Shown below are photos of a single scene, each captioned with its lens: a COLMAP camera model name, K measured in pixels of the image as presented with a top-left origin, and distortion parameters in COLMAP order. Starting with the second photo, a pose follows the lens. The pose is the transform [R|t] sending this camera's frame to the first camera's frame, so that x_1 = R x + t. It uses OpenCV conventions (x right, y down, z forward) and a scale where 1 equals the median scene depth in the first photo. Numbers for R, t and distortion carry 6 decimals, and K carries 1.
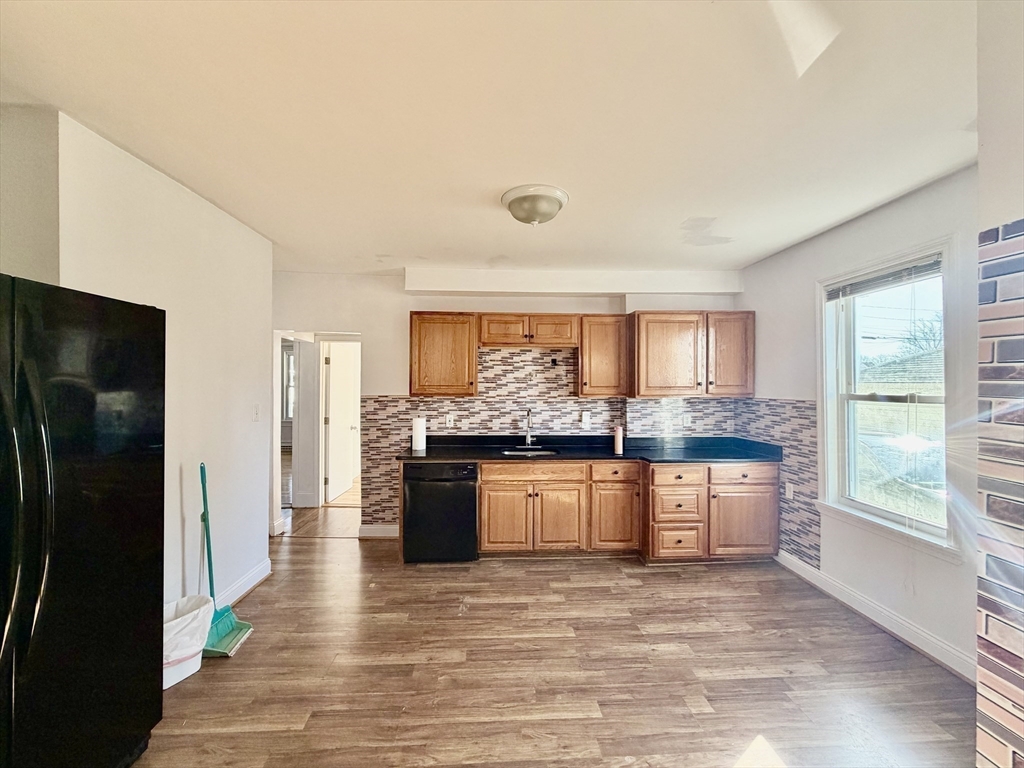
lens RADIAL K [[407.6, 0, 509.1], [0, 407.6, 385.3], [0, 0, 1]] dist [0.000927, -0.000231]
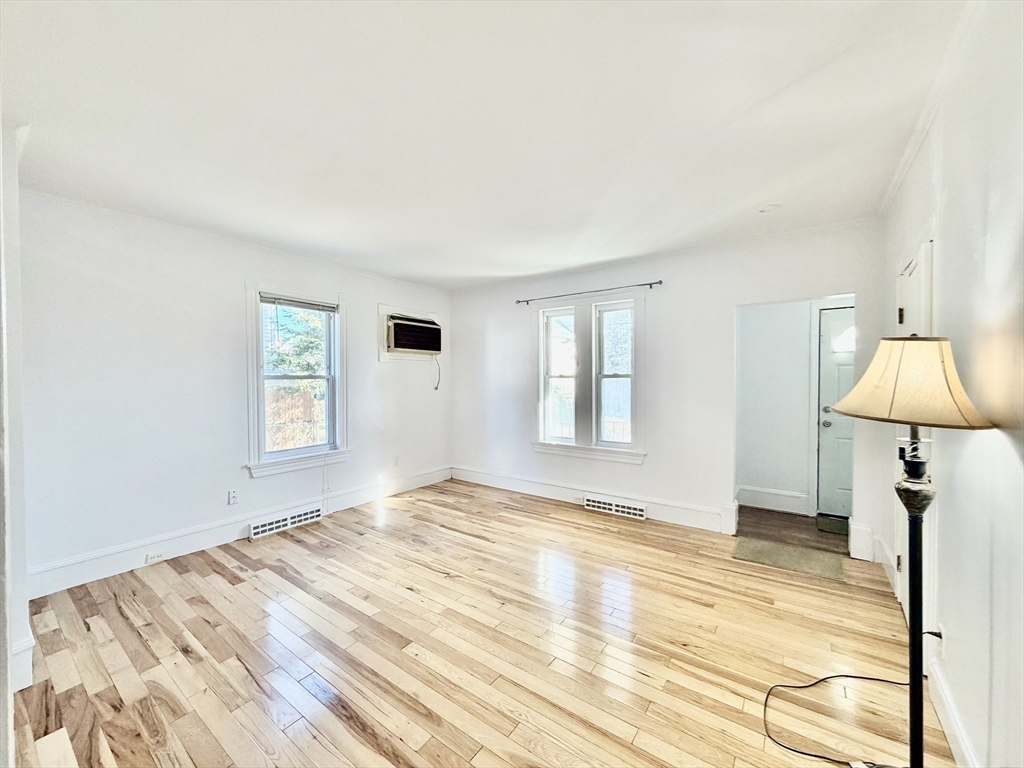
lens RADIAL K [[407.6, 0, 508.2], [0, 407.6, 380.7], [0, 0, 1]] dist [0.000927, -0.000231]
pose [[-0.782366, -0.005573, 0.622795, -0.537206], [-0.007825, 0.999969, -0.000882, 0.029149], [-0.622770, -0.005564, -0.782385, 1.311205]]
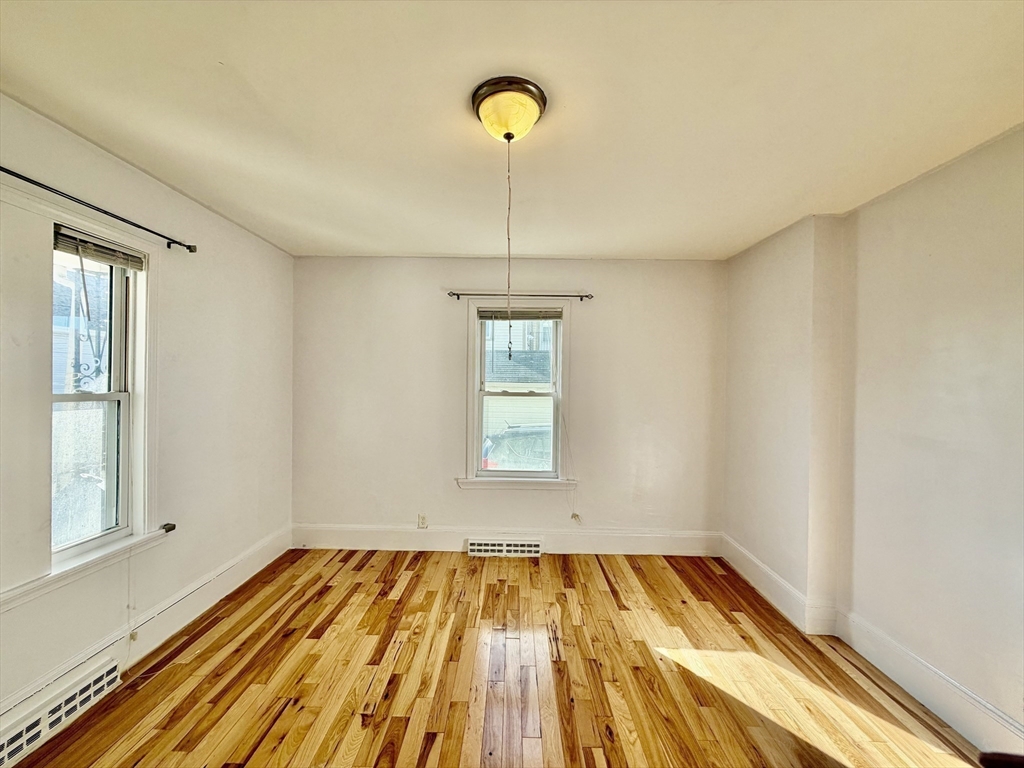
lens RADIAL K [[407.6, 0, 508.9], [0, 407.6, 382.6], [0, 0, 1]] dist [0.000927, -0.000231]
pose [[0.073056, 0.020879, 0.997109, -0.420179], [-0.008818, 0.999755, -0.020288, 0.014776], [-0.997289, -0.007310, 0.073222, 0.702226]]
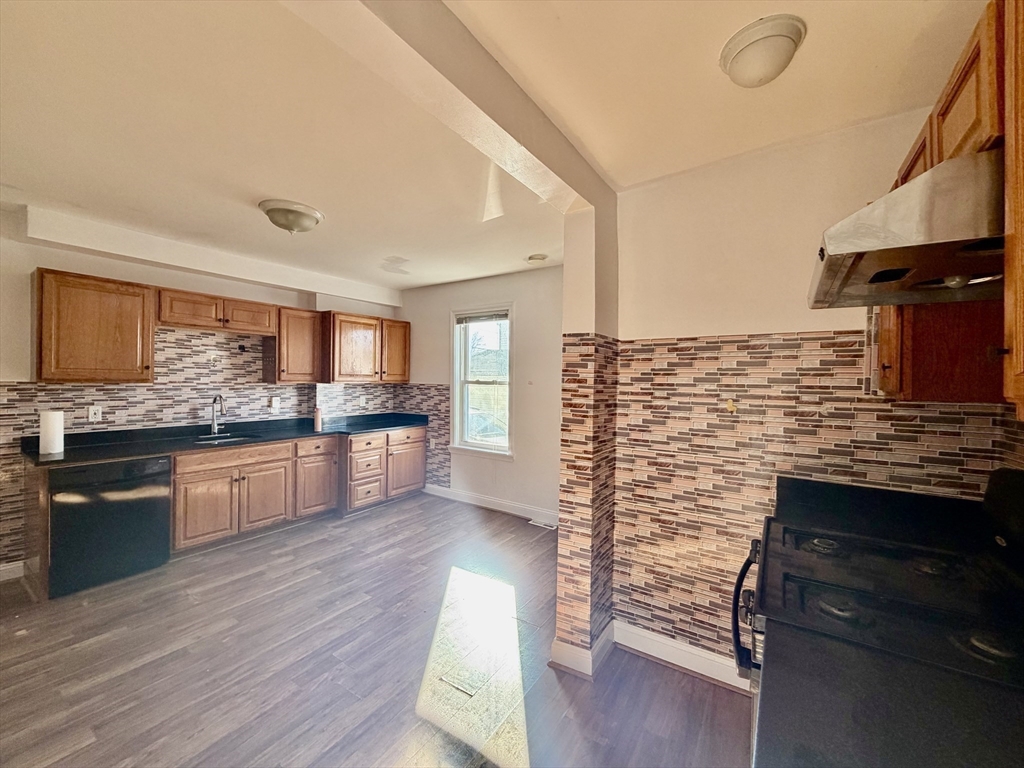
lens RADIAL K [[407.6, 0, 507.9], [0, 407.6, 384.7], [0, 0, 1]] dist [0.000927, -0.000231]
pose [[0.604891, -0.004843, 0.796294, -0.355100], [-0.013898, 0.999765, 0.016638, 0.007489], [-0.796187, -0.021131, 0.604681, -0.146769]]
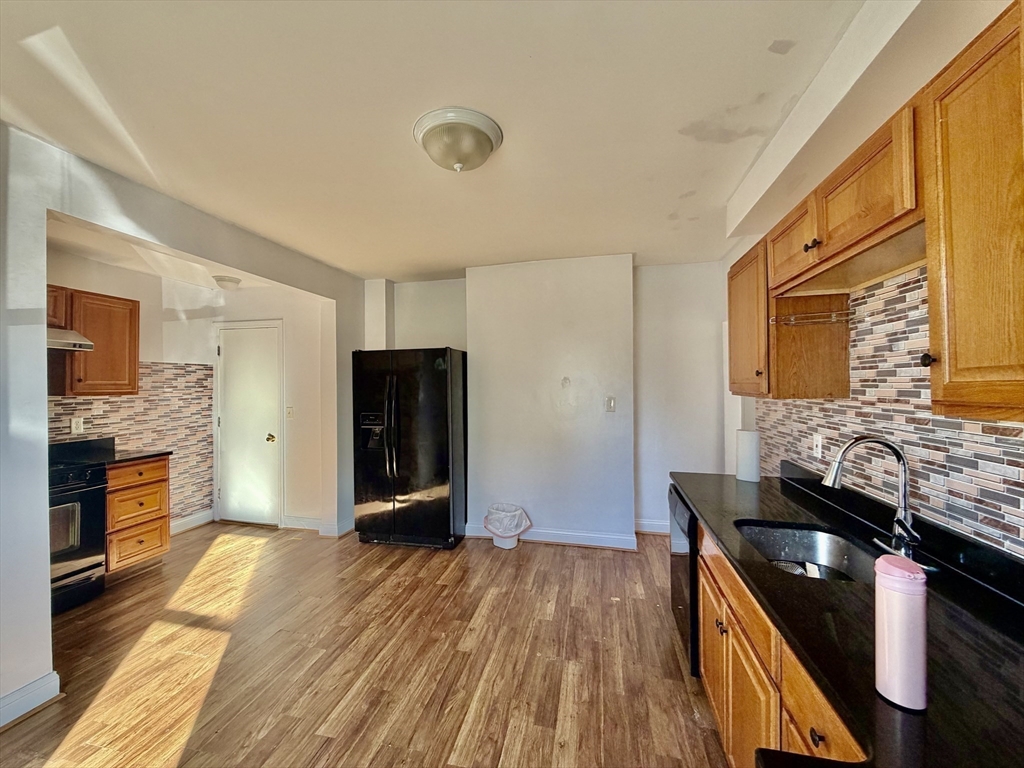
lens RADIAL K [[407.6, 0, 509.2], [0, 407.6, 384.5], [0, 0, 1]] dist [0.000927, -0.000231]
pose [[-0.270293, -0.003551, -0.962771, 0.556422], [0.007089, 0.999959, -0.005679, 0.011917], [0.962752, -0.008361, -0.270257, 0.929198]]
